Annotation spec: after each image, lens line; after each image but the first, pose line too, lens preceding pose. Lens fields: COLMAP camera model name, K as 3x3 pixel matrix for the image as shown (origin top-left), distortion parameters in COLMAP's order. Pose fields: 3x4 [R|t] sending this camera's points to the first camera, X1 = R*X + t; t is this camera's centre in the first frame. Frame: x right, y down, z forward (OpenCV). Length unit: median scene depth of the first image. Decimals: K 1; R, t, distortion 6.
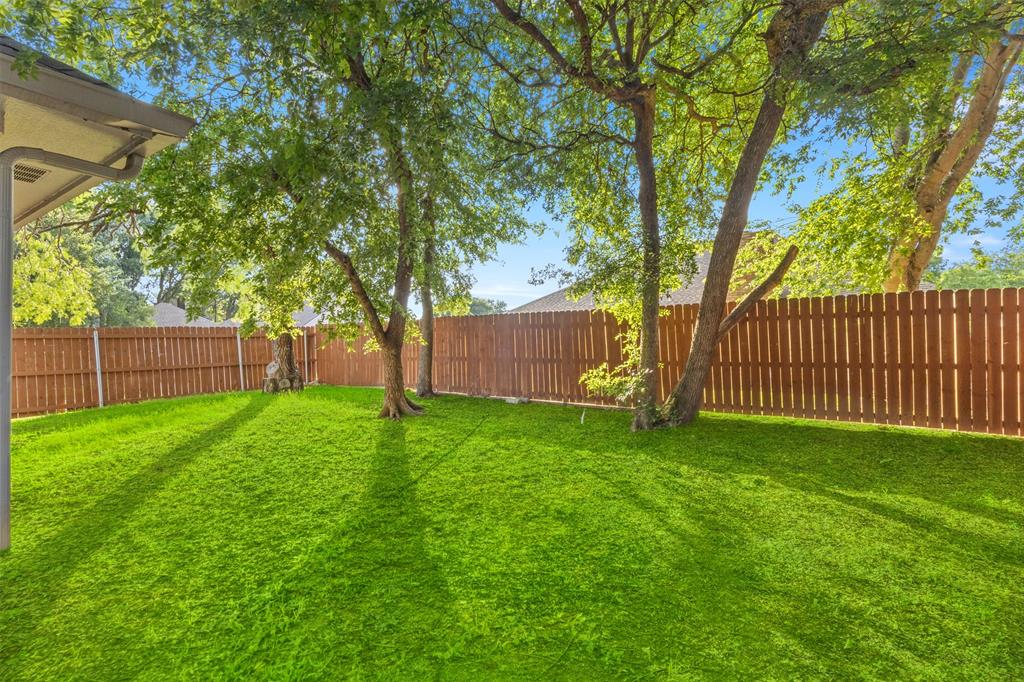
lens RADIAL K [[480.4, 0, 509.3], [0, 480.4, 342.1], [0, 0, 1]] dist [-0.000993, -0.000257]
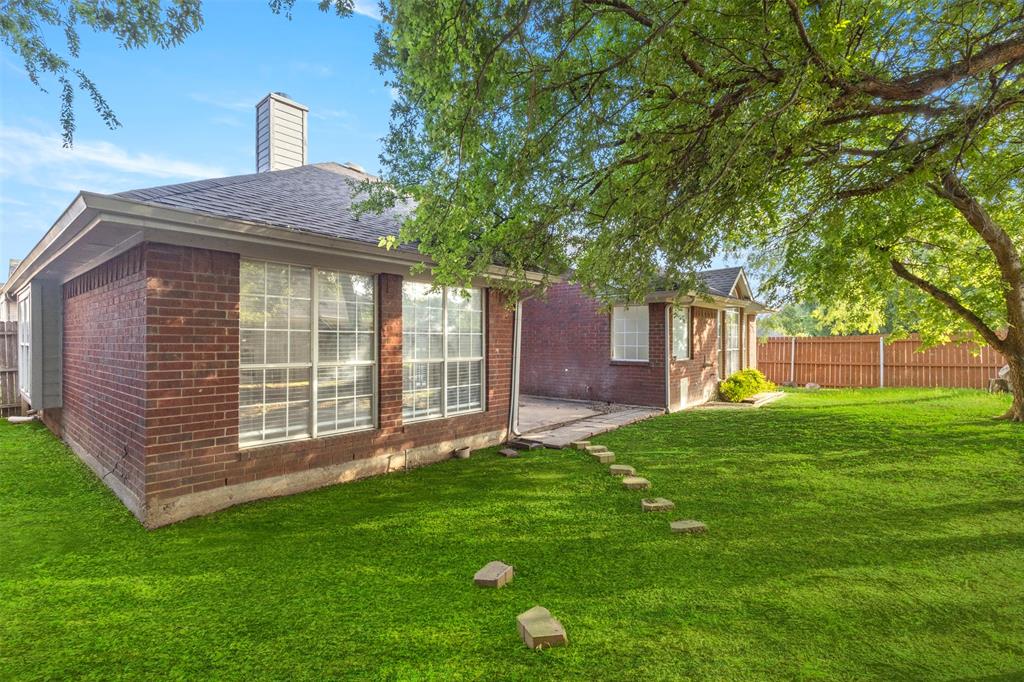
lens RADIAL K [[474.6, 0, 505.8], [0, 474.6, 343.2], [0, 0, 1]] dist [0.004764, -0.000239]
pose [[-0.105965, 0.004474, -0.994360, 0.685033], [0.007318, 0.999966, 0.003720, -0.018520], [0.994343, -0.006883, -0.105994, 0.007557]]
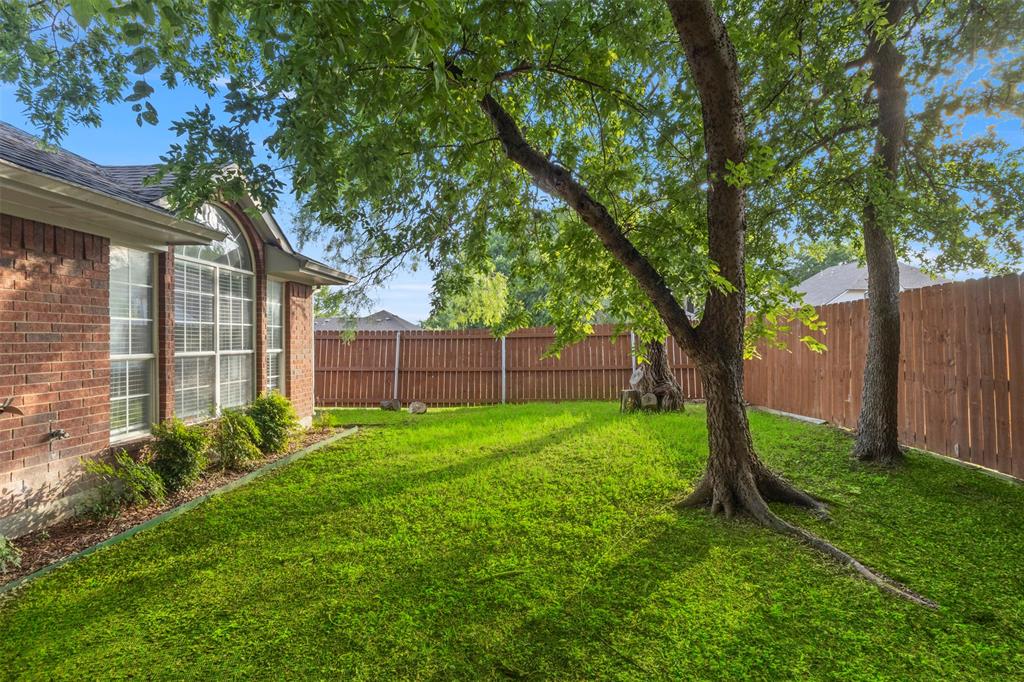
lens RADIAL K [[474.6, 0, 508.8], [0, 474.6, 336.3], [0, 0, 1]] dist [0.004764, -0.000239]
pose [[0.519008, -0.008107, -0.854731, 0.032672], [0.008286, 0.999956, -0.004453, -0.007677], [0.854730, -0.004772, 0.519052, 0.451307]]
